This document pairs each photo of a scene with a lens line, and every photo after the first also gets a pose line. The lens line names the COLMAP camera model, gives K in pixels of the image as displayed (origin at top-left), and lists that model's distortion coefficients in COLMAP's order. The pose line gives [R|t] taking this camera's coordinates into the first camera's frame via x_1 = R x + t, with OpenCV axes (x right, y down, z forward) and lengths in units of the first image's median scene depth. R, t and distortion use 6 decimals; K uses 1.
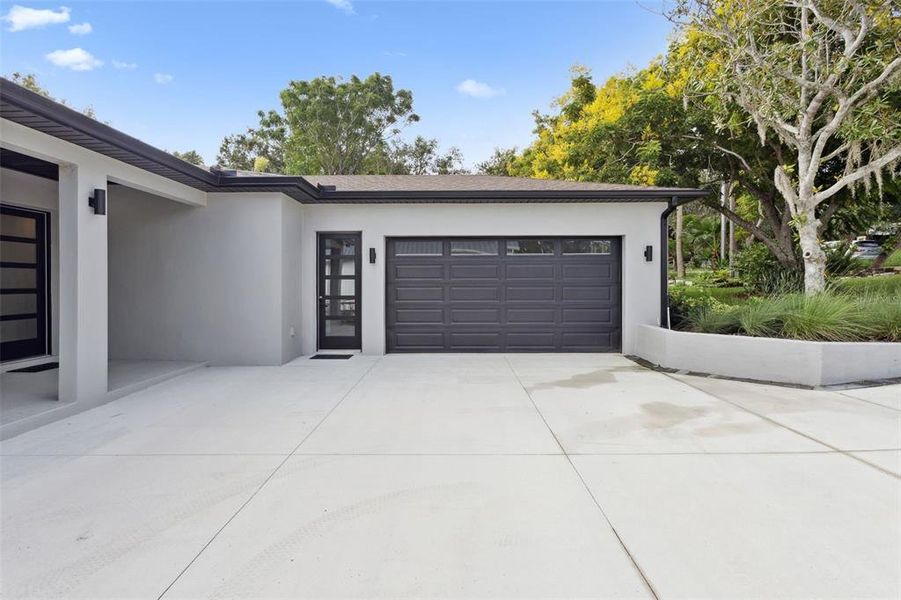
lens RADIAL K [[430.0, 0, 447.2], [0, 430.0, 286.6], [0, 0, 1]] dist [-0.000651, -0.000095]
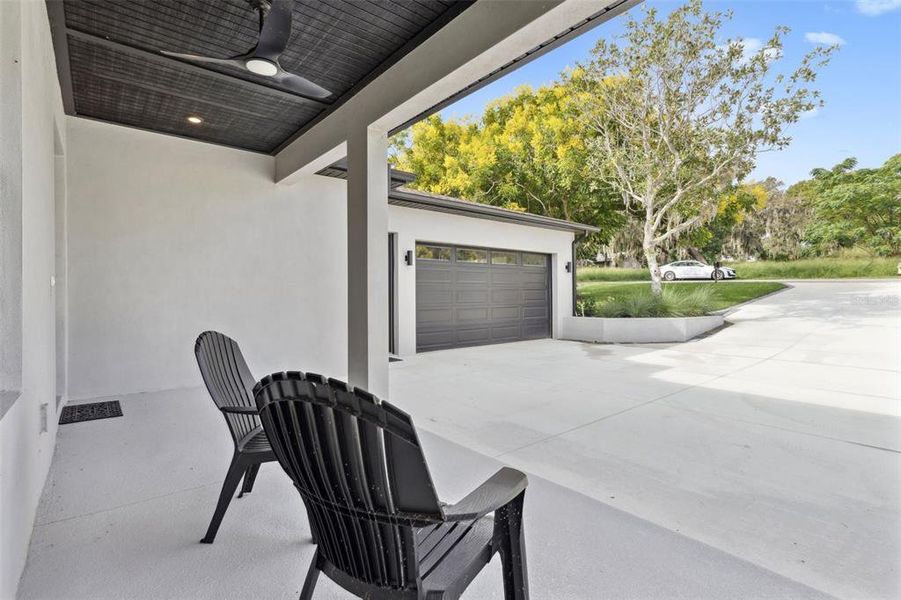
lens RADIAL K [[430.7, 0, 450.5], [0, 430.7, 300.0], [0, 0, 1]] dist [-0.000473, 0.000155]
pose [[0.750721, -0.009935, 0.660545, -0.772570], [0.009293, 0.999947, 0.004478, 0.023285], [-0.660554, 0.002777, 0.750773, 0.171819]]
